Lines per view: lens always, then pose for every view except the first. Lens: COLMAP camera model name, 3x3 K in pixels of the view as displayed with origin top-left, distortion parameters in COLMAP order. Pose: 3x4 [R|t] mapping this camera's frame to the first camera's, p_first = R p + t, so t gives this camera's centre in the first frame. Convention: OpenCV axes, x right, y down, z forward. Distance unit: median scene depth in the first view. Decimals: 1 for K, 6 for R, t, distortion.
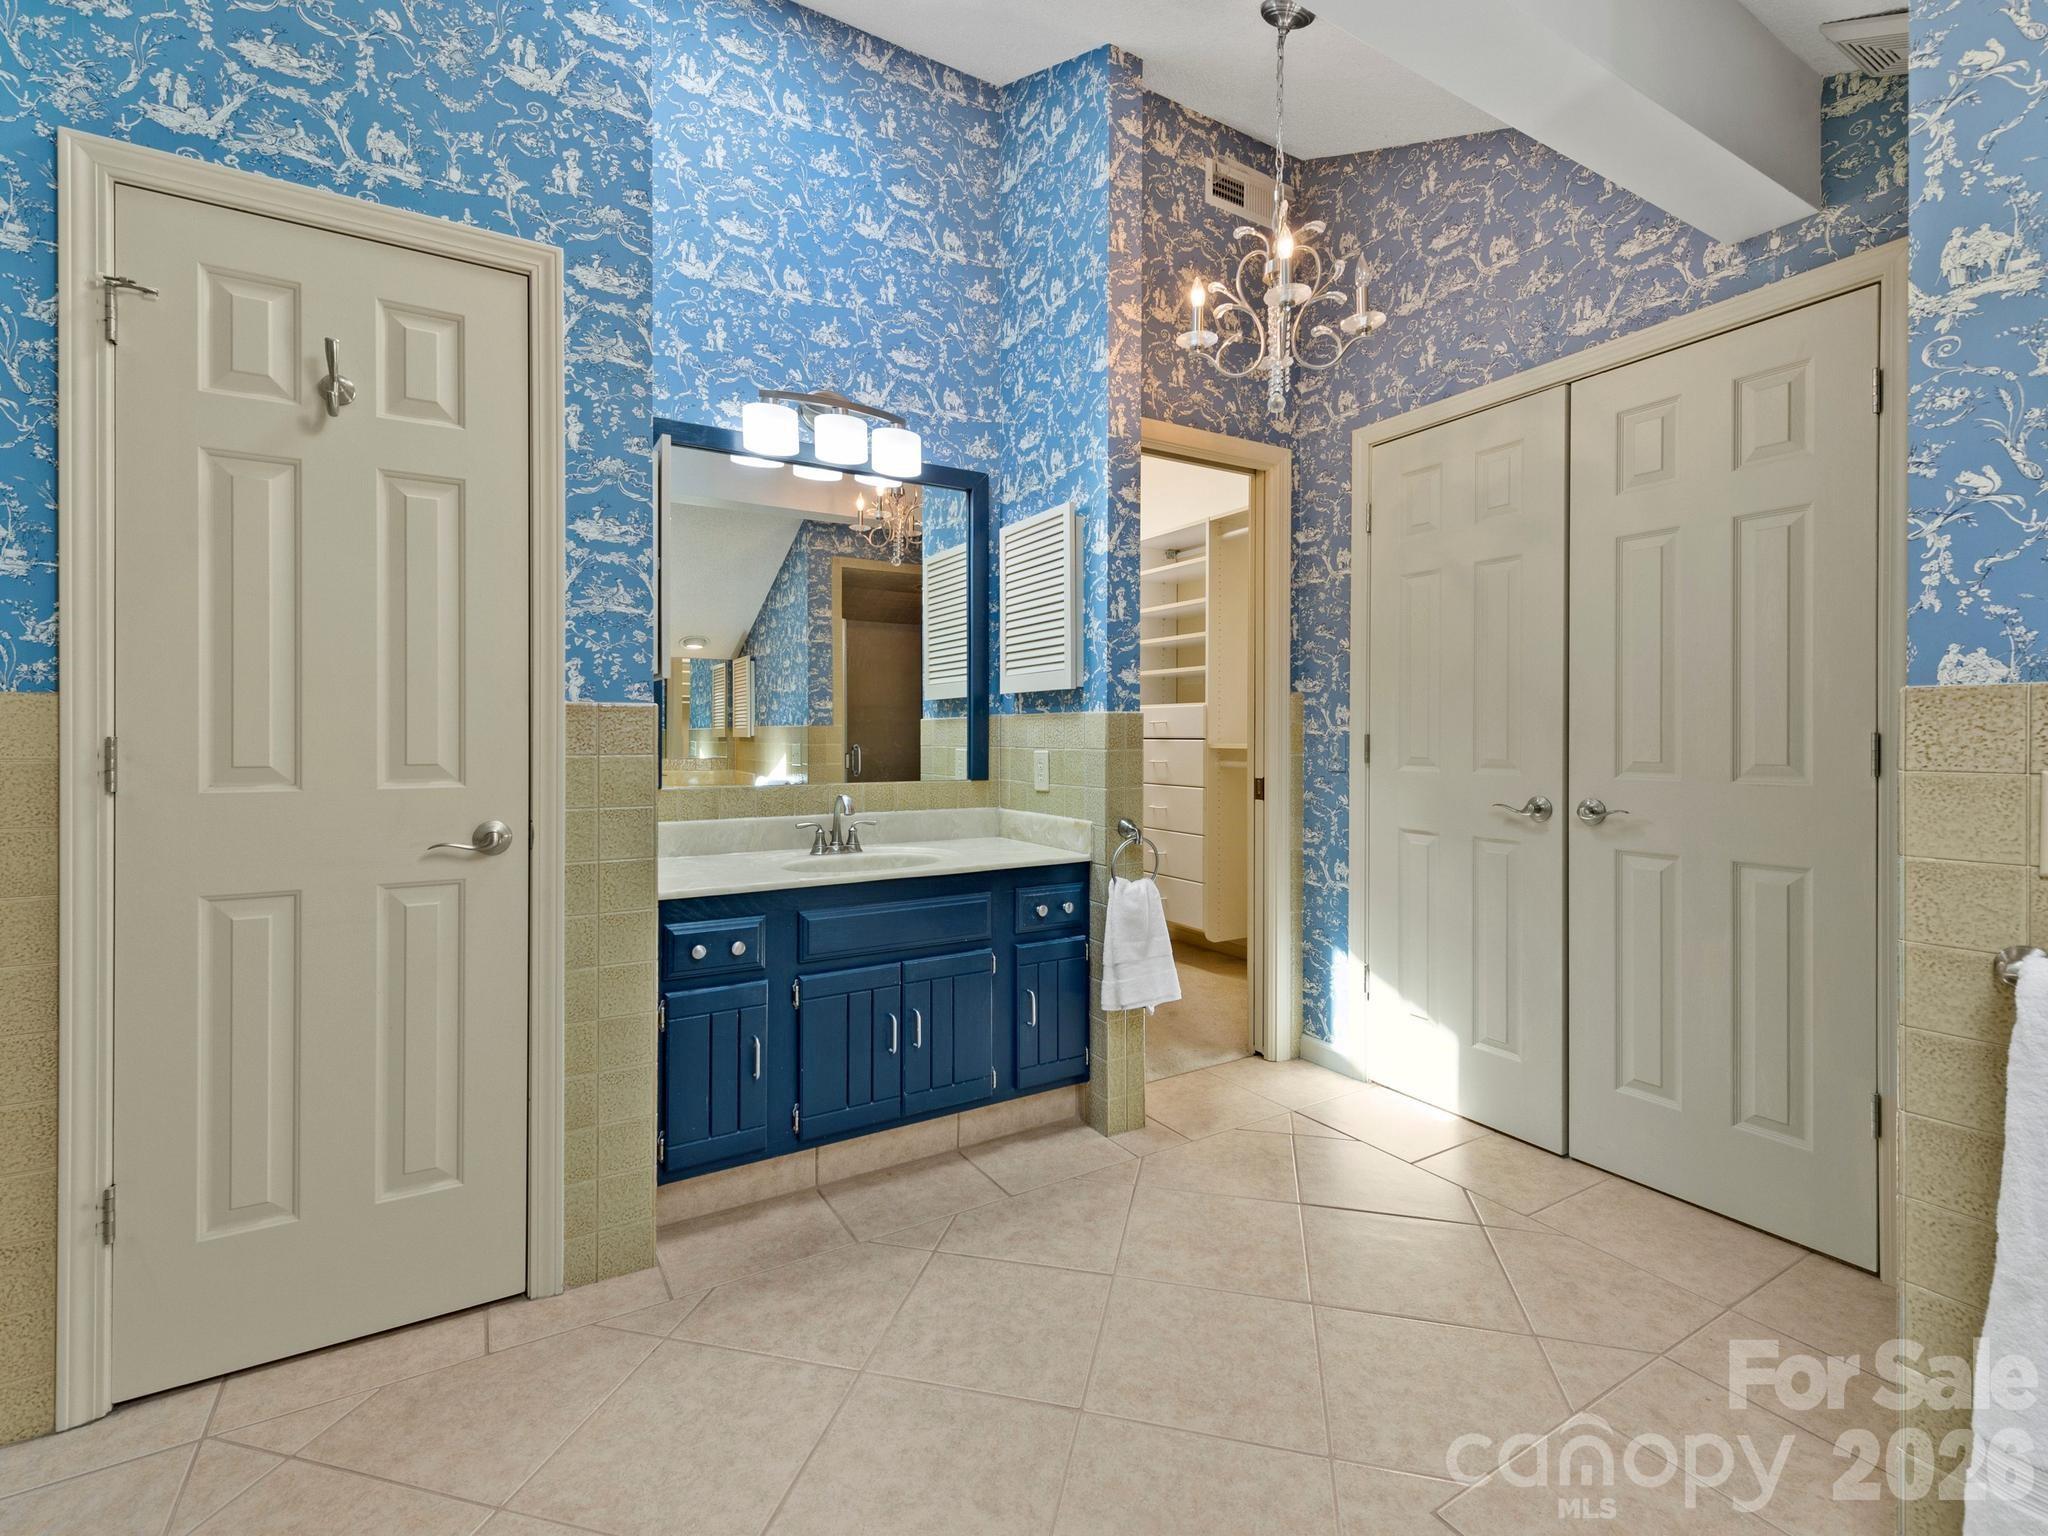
lens RADIAL K [[908.2, 0, 995.2], [0, 908.2, 735.3], [0, 0, 1]] dist [0.016394, -0.005766]
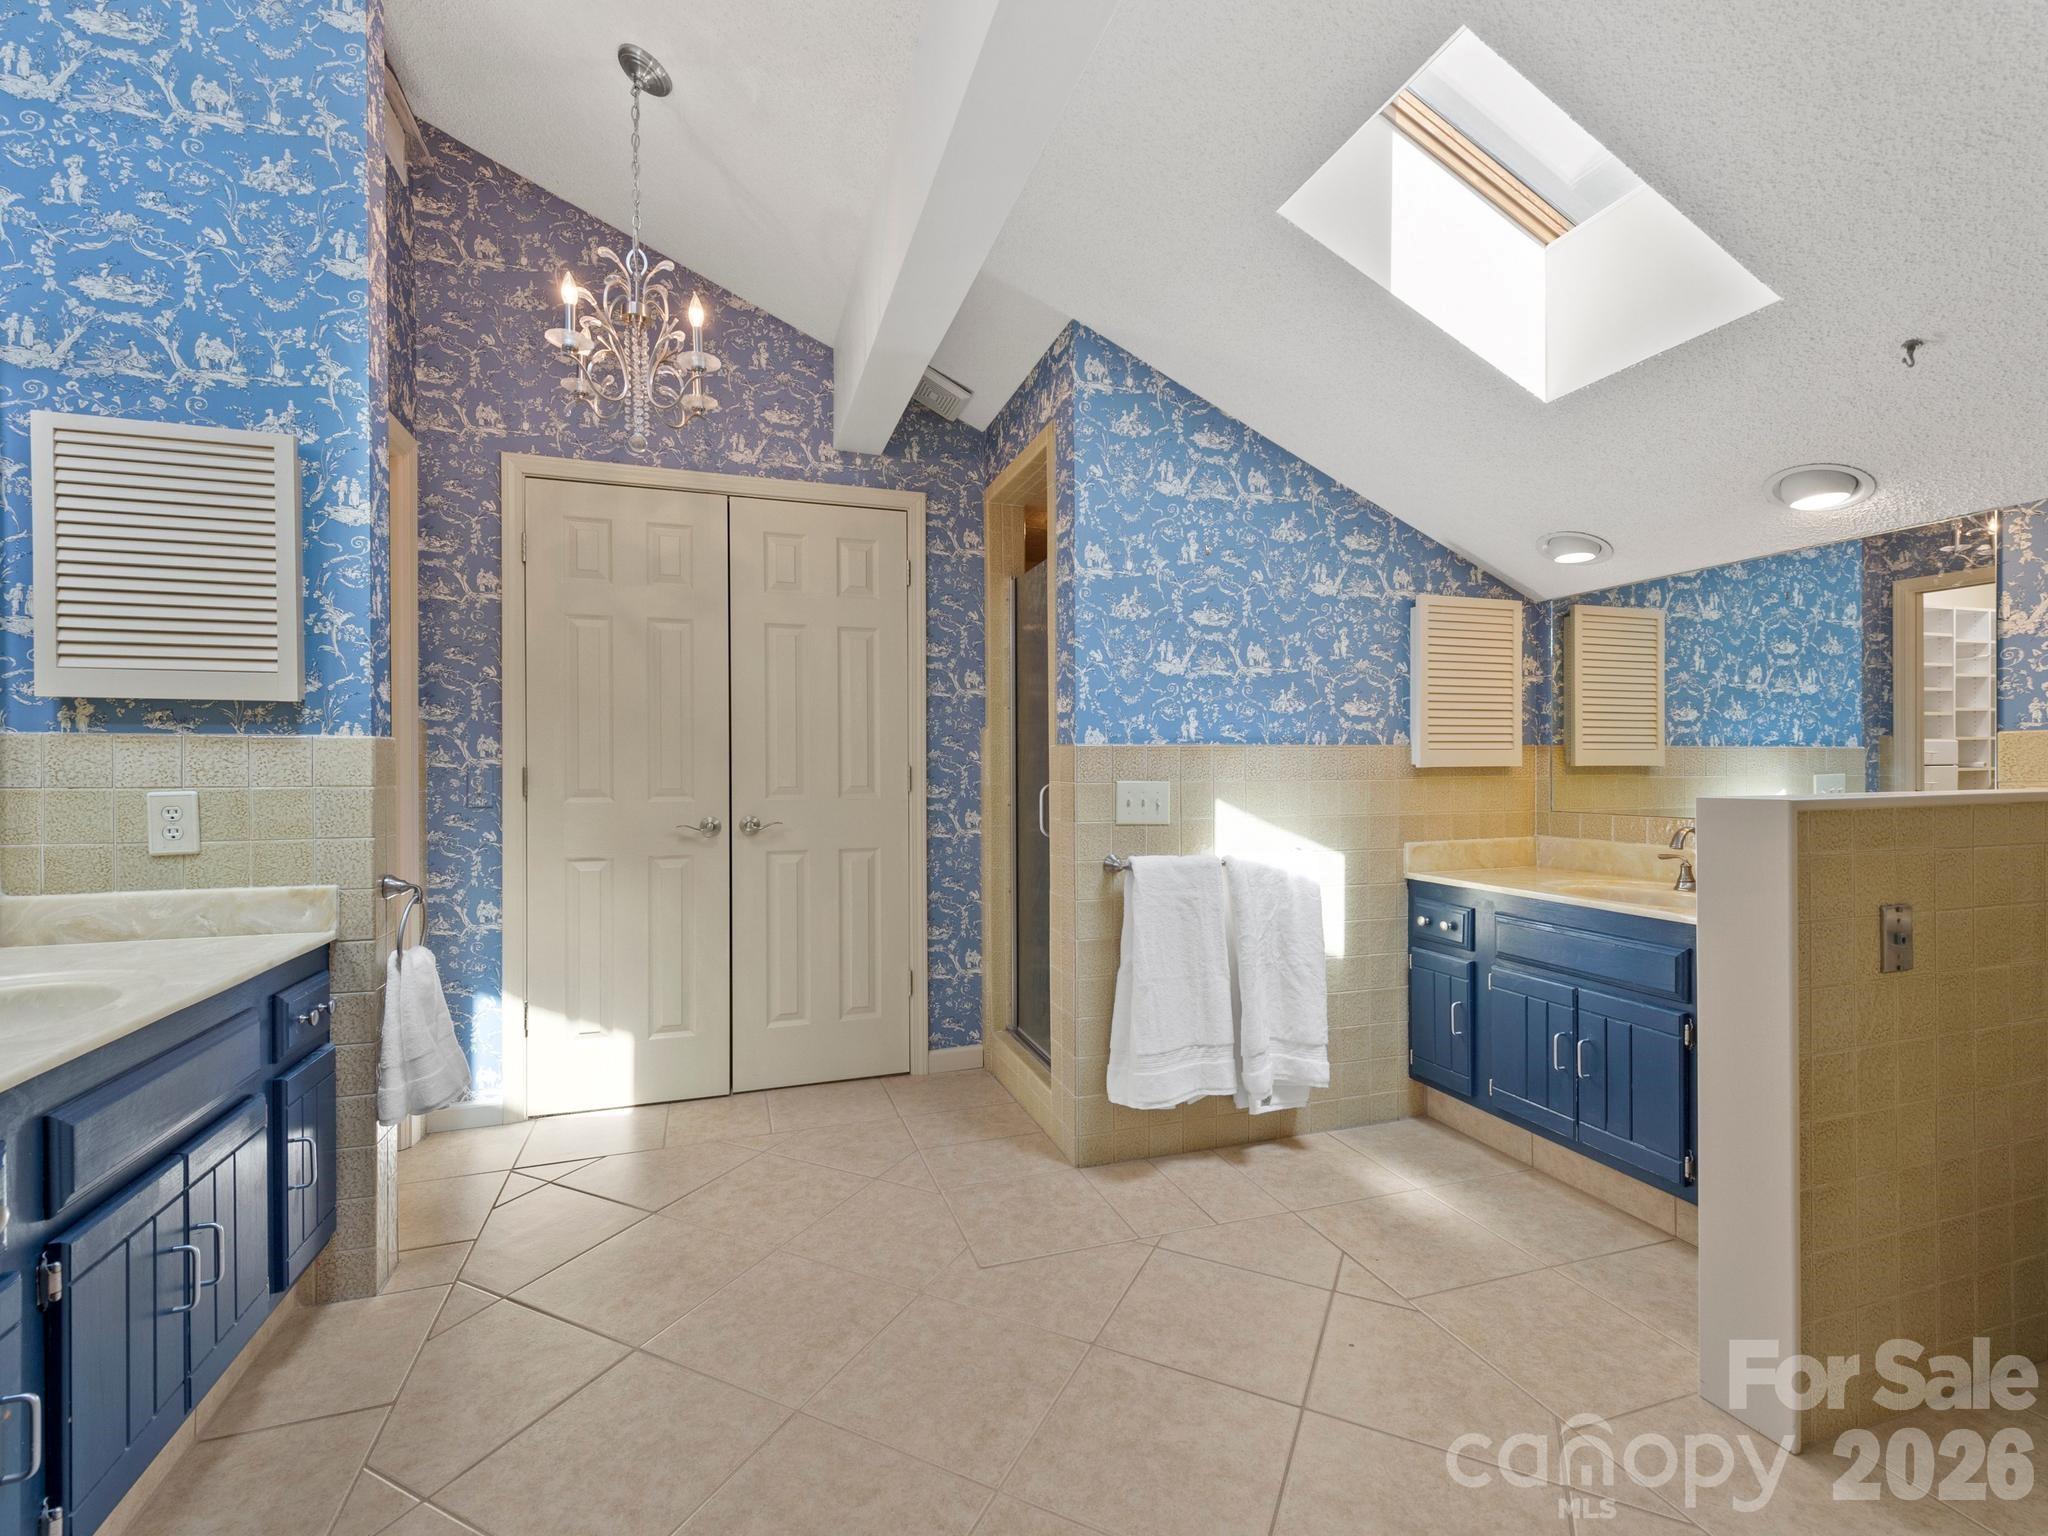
lens RADIAL K [[908.2, 0, 1021.2], [0, 908.2, 770.9], [0, 0, 1]] dist [0.016394, -0.005766]
pose [[0.202446, -0.001572, 0.979292, -0.505245], [0.002798, 0.999996, 0.001027, 0.003308], [-0.979289, 0.002532, 0.202450, 0.308642]]
